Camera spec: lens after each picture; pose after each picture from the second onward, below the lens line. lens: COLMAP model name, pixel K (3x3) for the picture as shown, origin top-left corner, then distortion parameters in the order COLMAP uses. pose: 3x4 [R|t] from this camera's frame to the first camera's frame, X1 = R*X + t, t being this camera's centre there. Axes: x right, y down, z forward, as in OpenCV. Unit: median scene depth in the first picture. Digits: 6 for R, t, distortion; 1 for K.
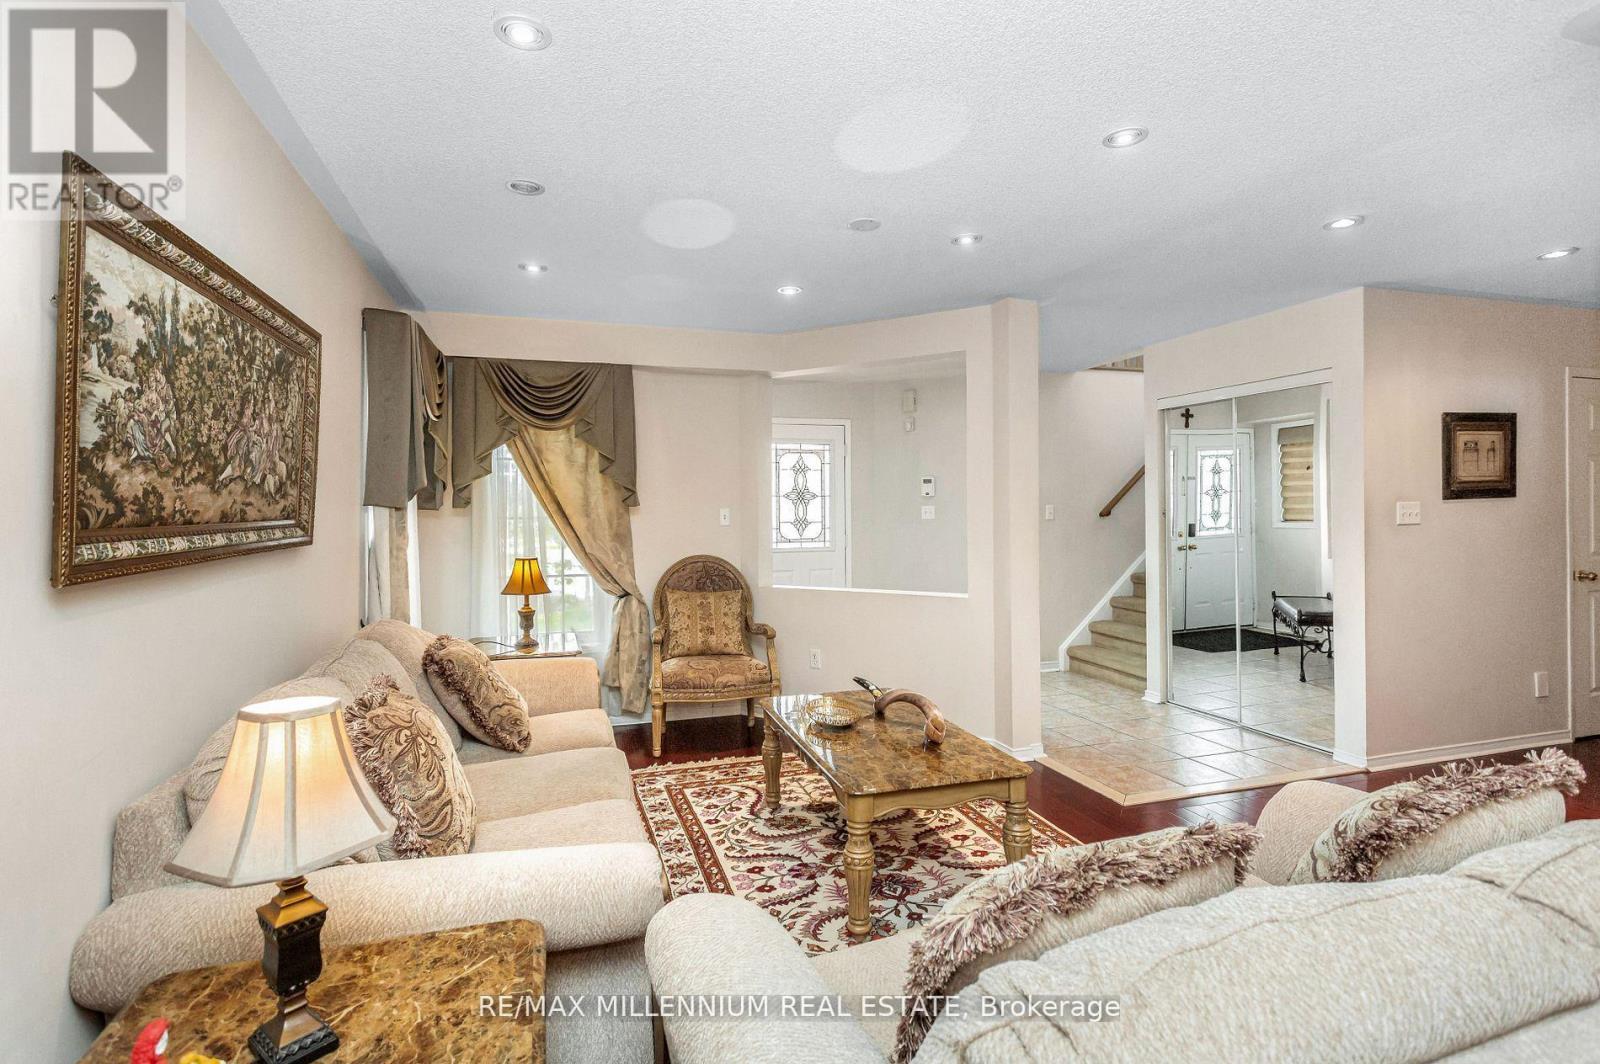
lens RADIAL K [[776.5, 0, 796.2], [0, 776.5, 508.3], [0, 0, 1]] dist [0.001189, 0.000081]
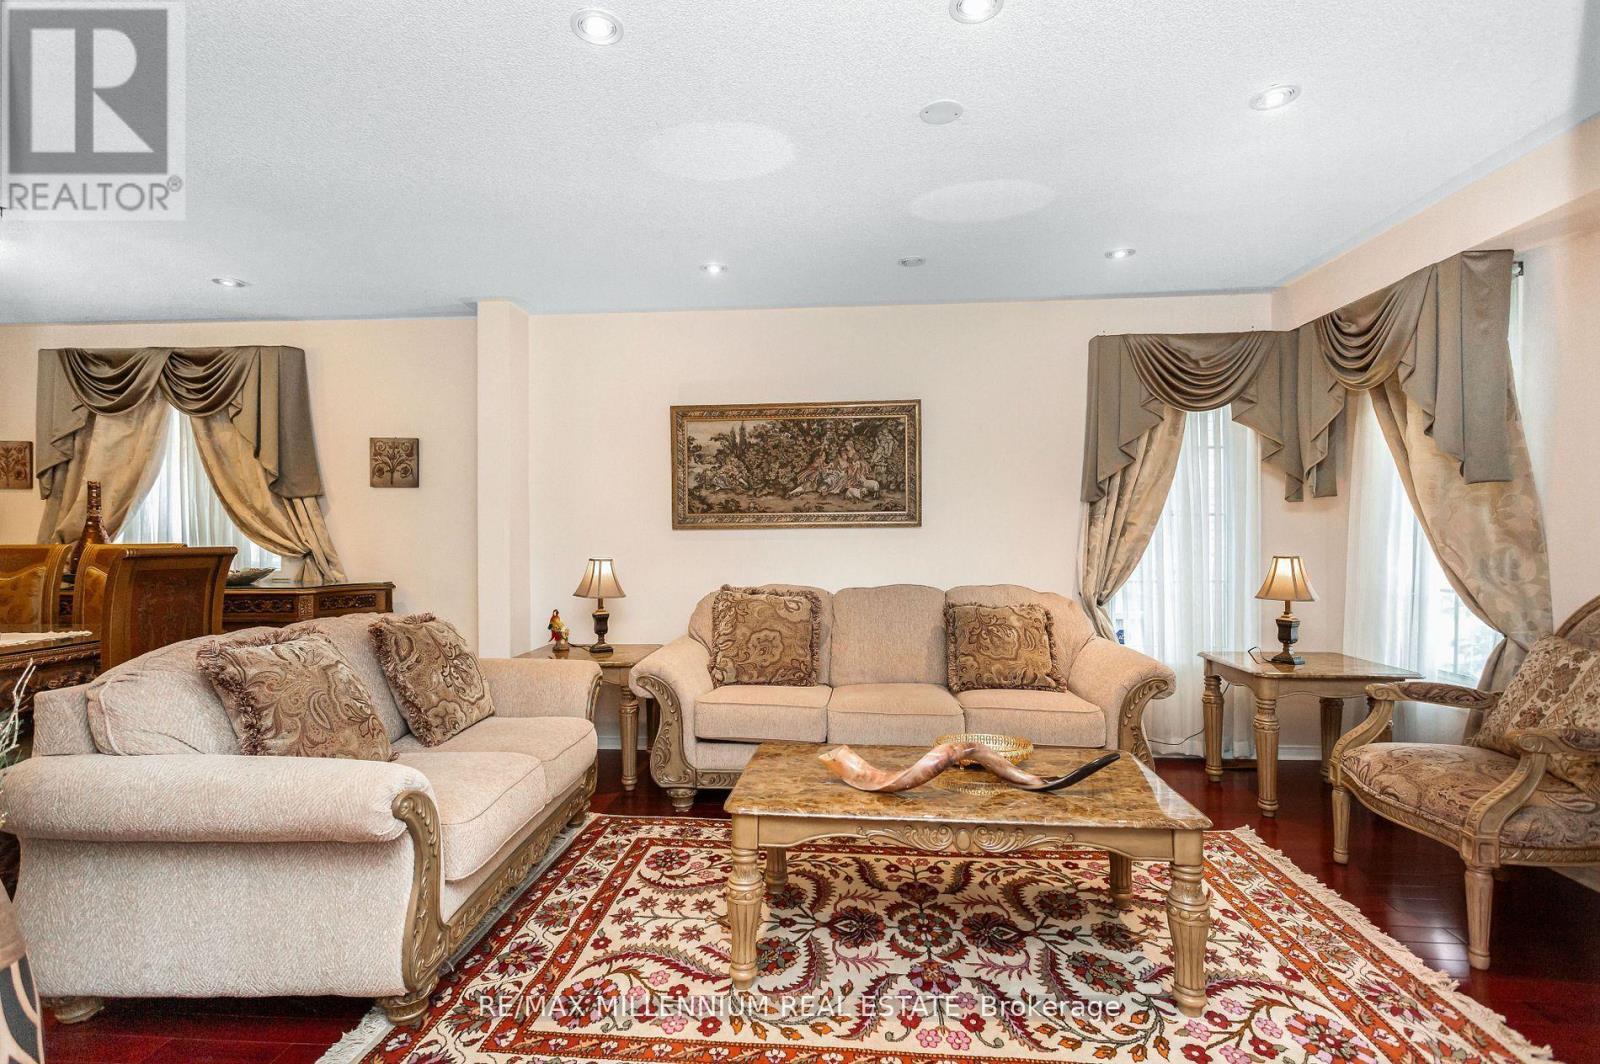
lens RADIAL K [[763.6, 0, 790.2], [0, 763.6, 535.6], [0, 0, 1]] dist [0.001151, 0.000557]
pose [[-0.379012, 0.008989, -0.925348, 0.836635], [0.008397, 0.999945, 0.006274, 0.045514], [0.925354, -0.005392, -0.379066, 1.135681]]
